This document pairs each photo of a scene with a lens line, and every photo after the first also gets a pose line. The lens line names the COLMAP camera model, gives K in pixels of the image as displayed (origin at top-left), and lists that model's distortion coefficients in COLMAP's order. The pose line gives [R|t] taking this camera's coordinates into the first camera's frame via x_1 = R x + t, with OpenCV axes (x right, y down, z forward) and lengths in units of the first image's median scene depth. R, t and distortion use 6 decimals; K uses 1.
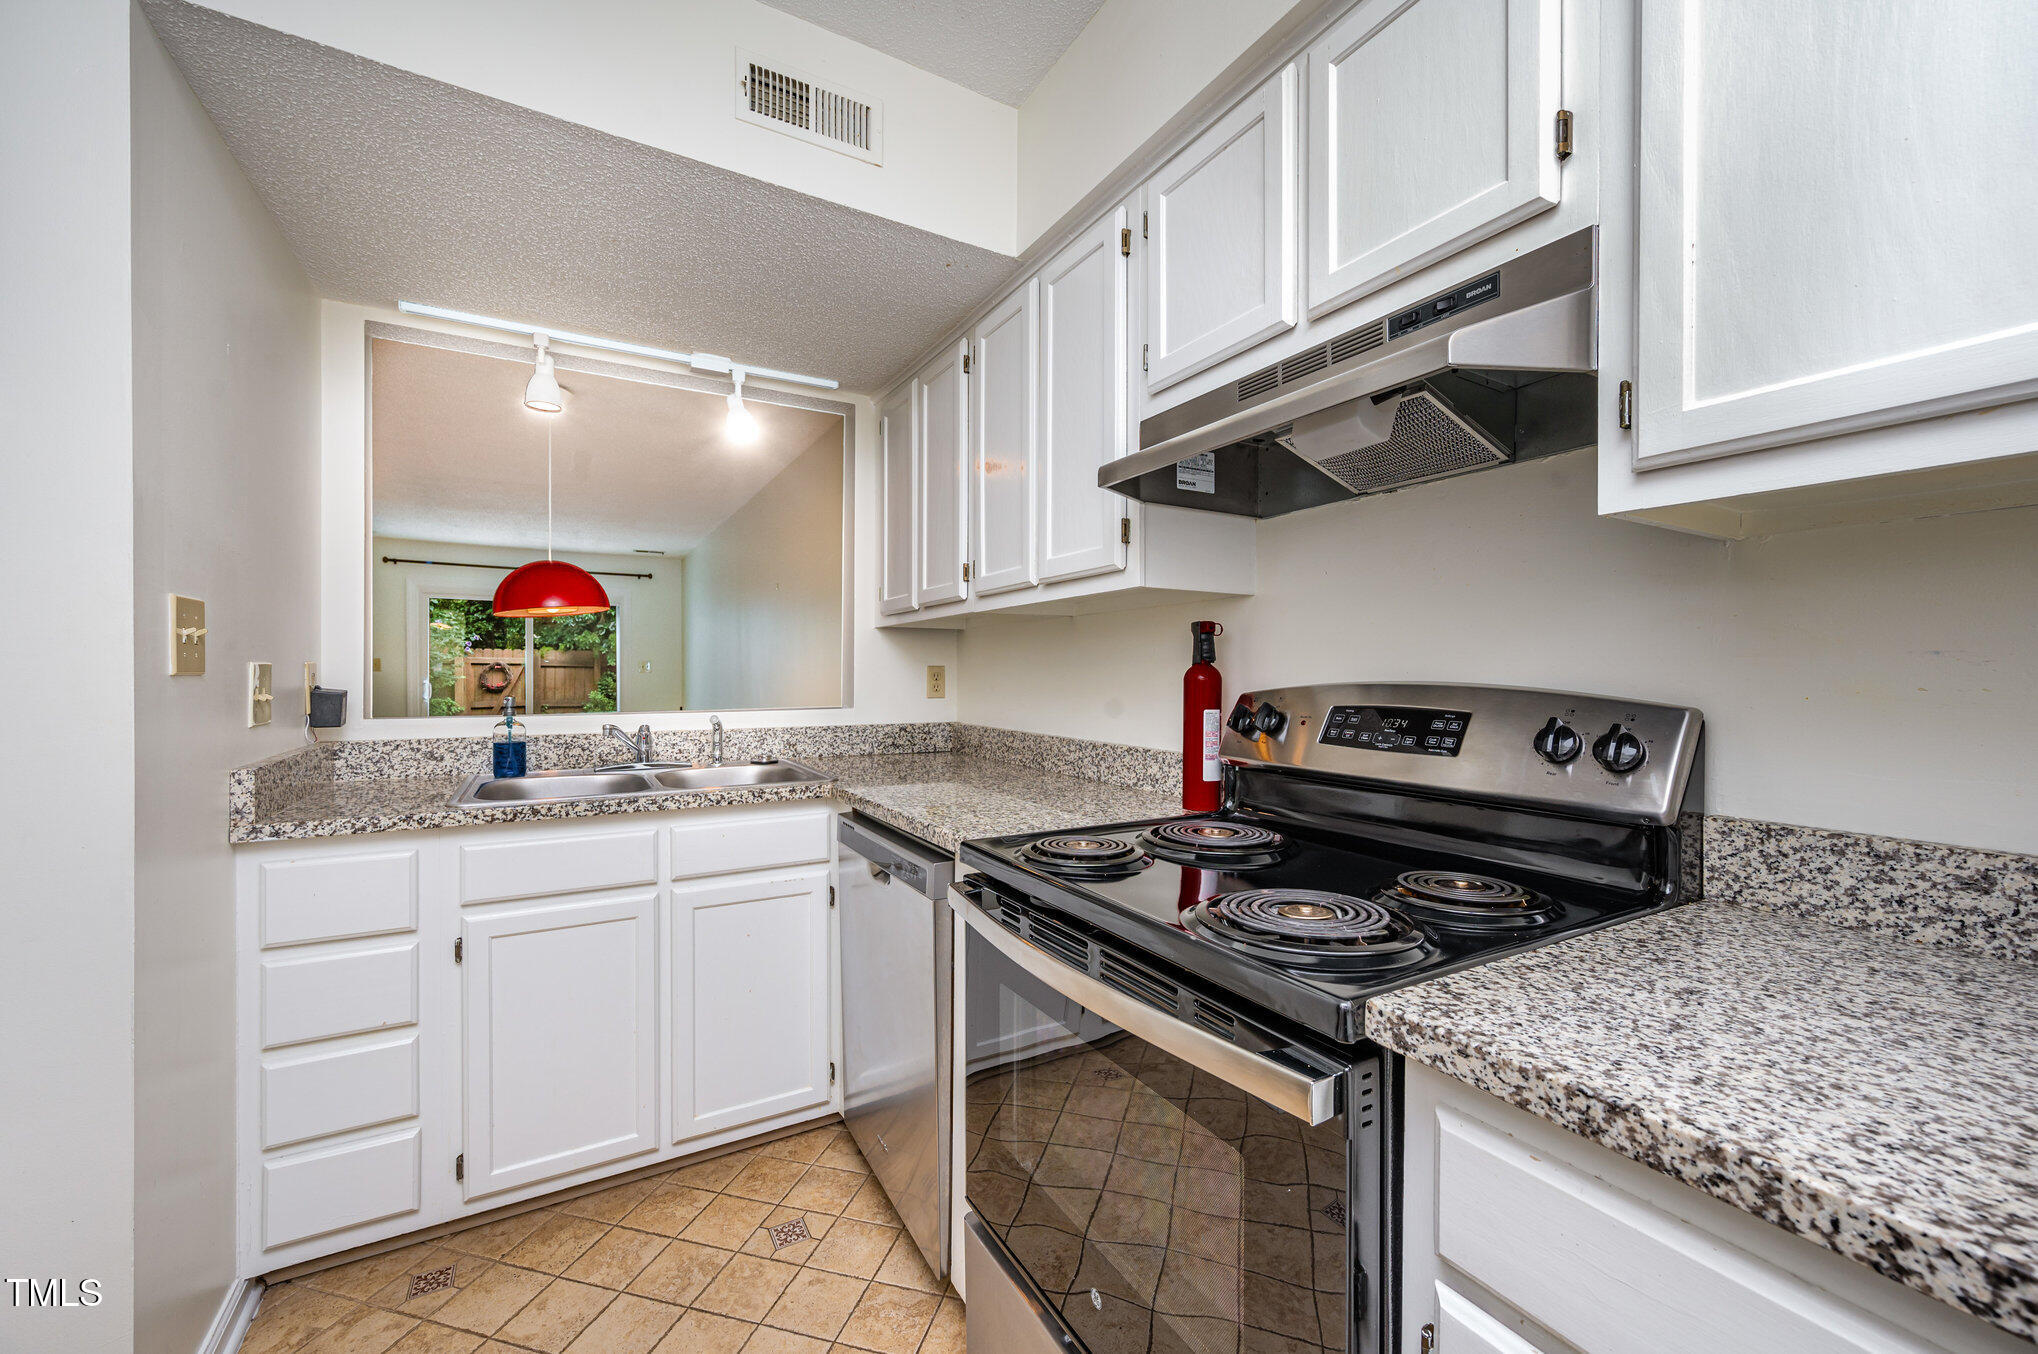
lens RADIAL K [[804.2, 0, 1015.0], [0, 804.2, 675.6], [0, 0, 1]] dist [0.001790, 0.000085]
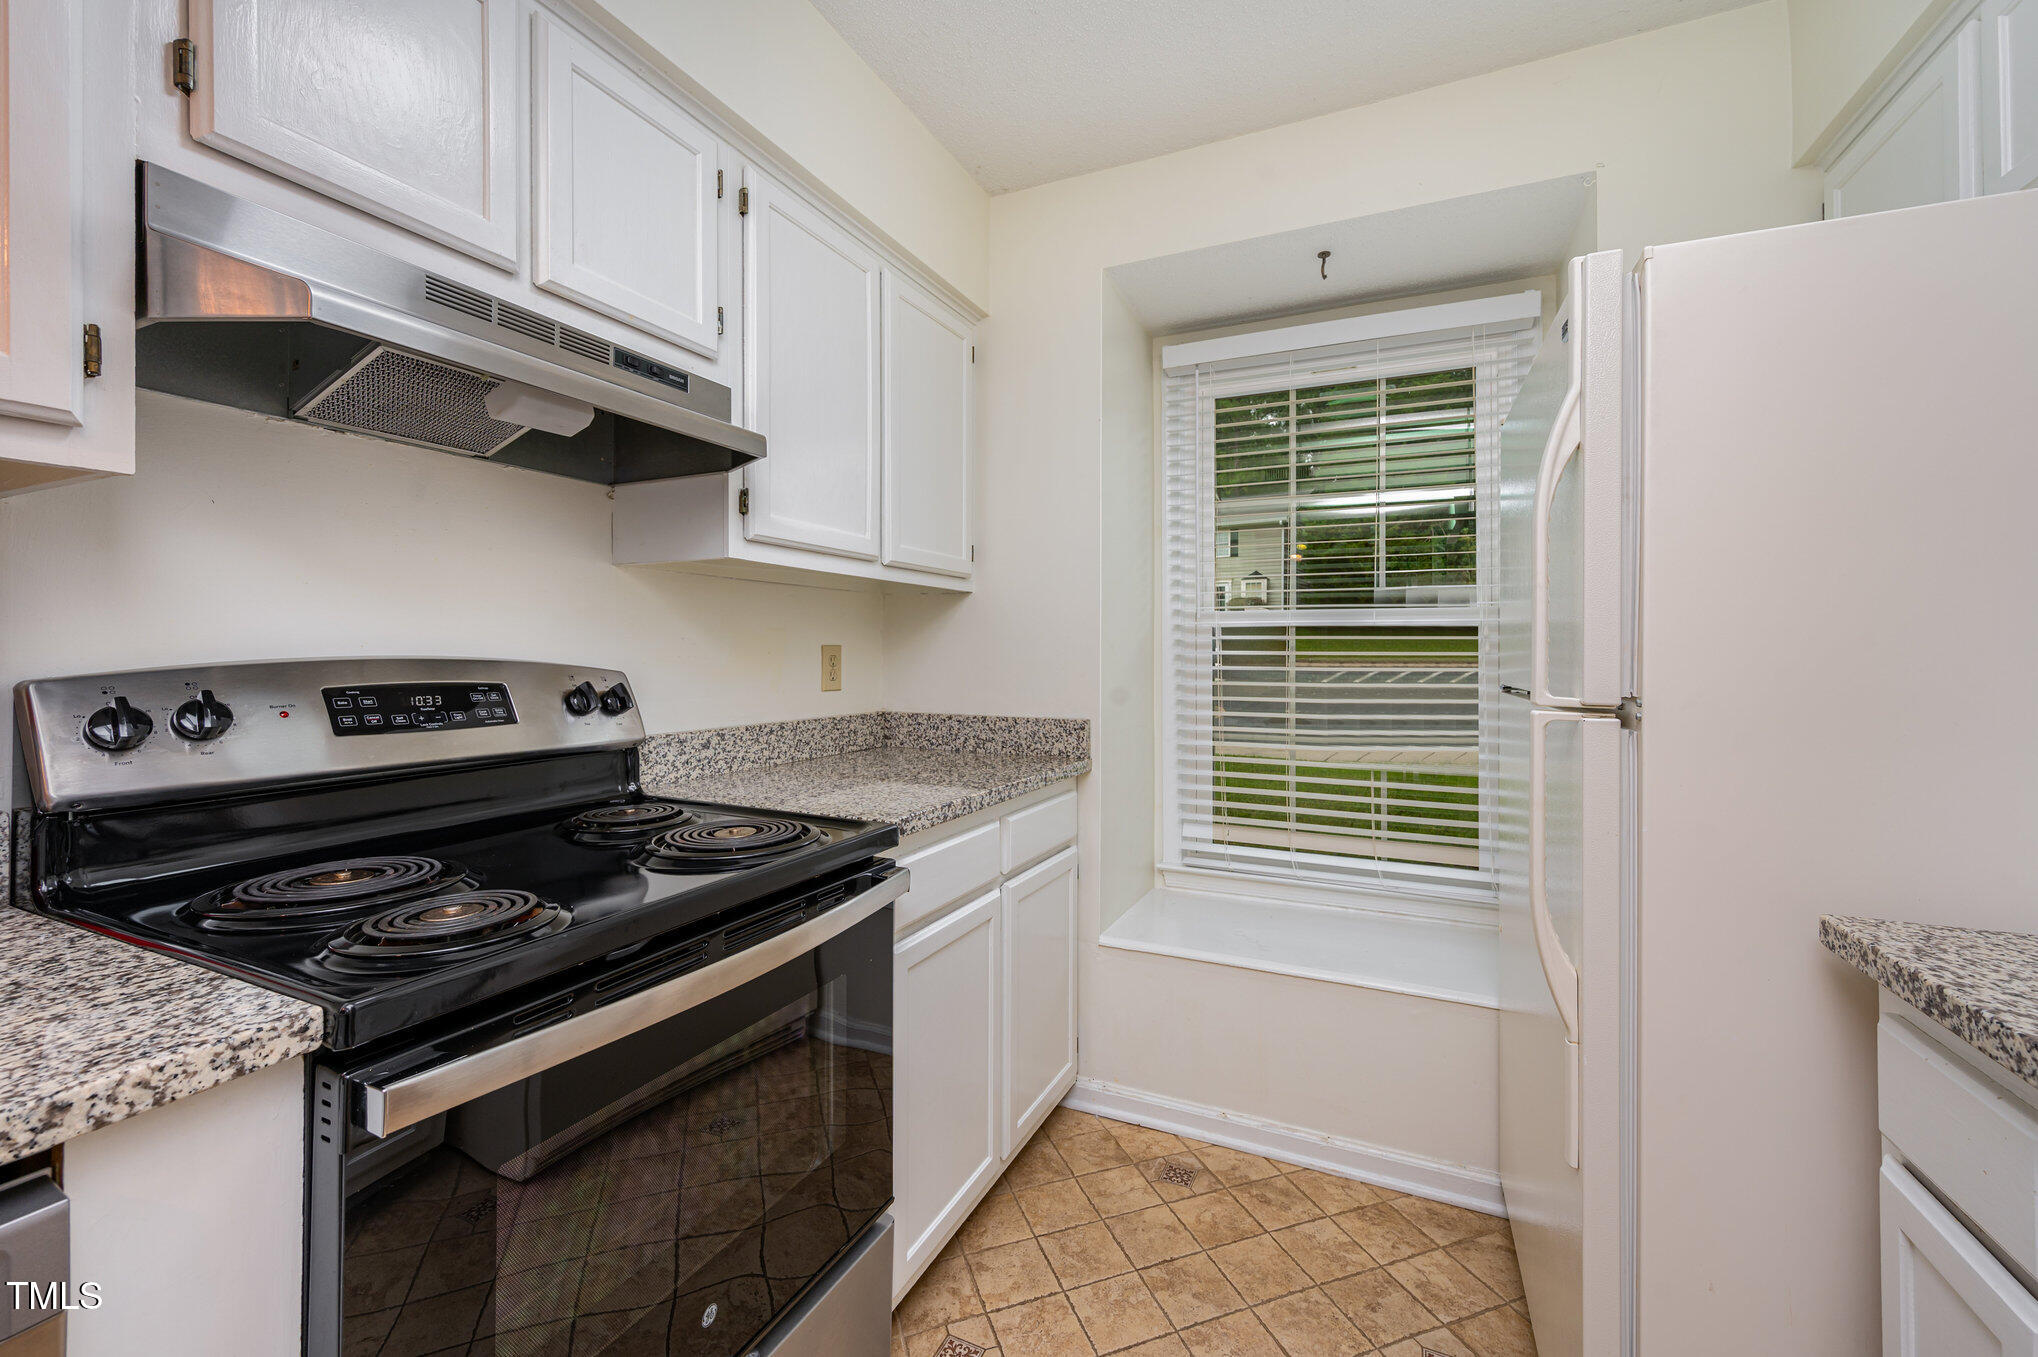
lens RADIAL K [[824.0, 0, 1014.8], [0, 824.0, 662.3], [0, 0, 1]] dist [0.000642, -0.000066]
pose [[-0.583667, -0.012946, 0.811890, -1.128834], [-0.006151, 0.999915, 0.011523, -0.001054], [-0.811970, 0.001732, -0.583697, 1.620547]]
